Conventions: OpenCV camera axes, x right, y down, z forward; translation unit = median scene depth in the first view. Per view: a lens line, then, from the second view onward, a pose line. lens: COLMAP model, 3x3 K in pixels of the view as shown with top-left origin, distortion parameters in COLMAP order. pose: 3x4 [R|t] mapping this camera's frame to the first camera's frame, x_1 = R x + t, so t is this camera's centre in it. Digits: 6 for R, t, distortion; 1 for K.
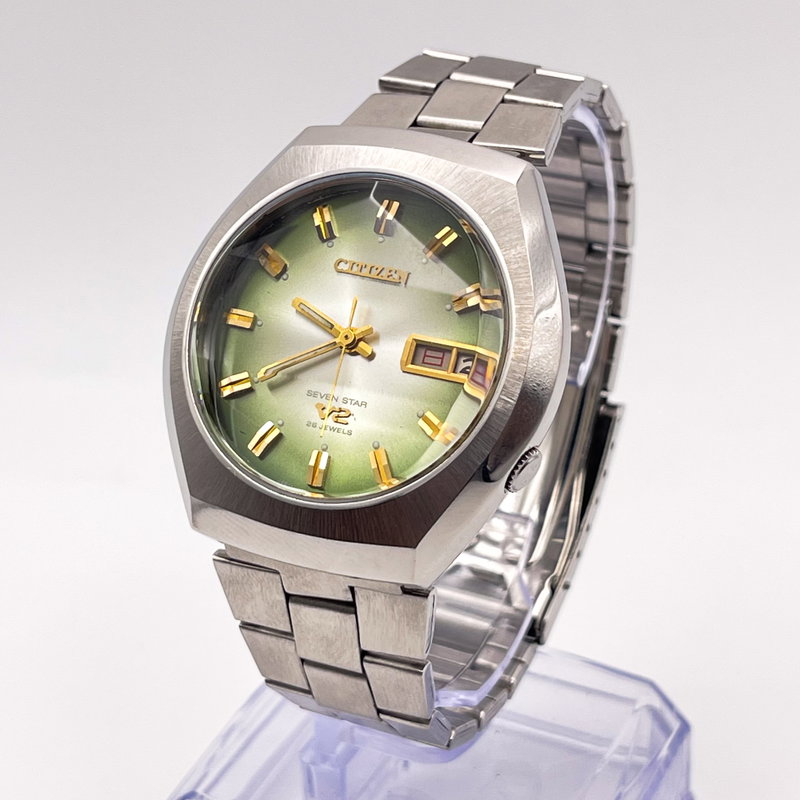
lens RADIAL K [[2309.1, 0, 400.0], [0, 2309.1, 400.0], [0, 0, 1]] dist [0.126494, 0.273095]
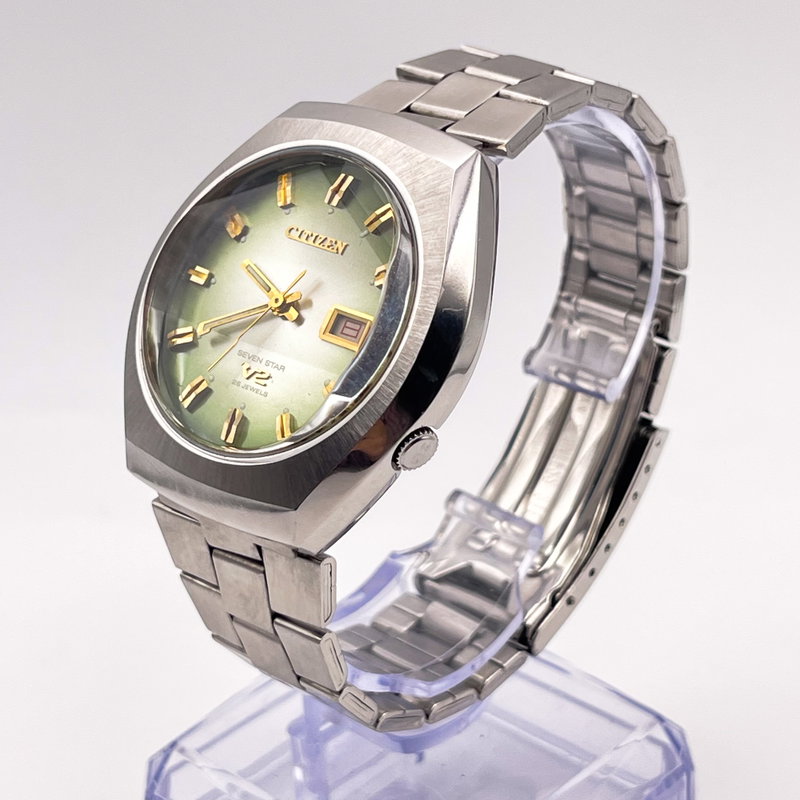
lens RADIAL K [[2309.1, 0, 400.0], [0, 2309.1, 400.0], [0, 0, 1]] dist [0.126494, 0.273095]
pose [[0.955675, 0.119796, -0.268951, 0.294412], [-0.130024, 0.991299, -0.020479, 0.028744], [0.264158, 0.054541, 0.962936, 0.027638]]
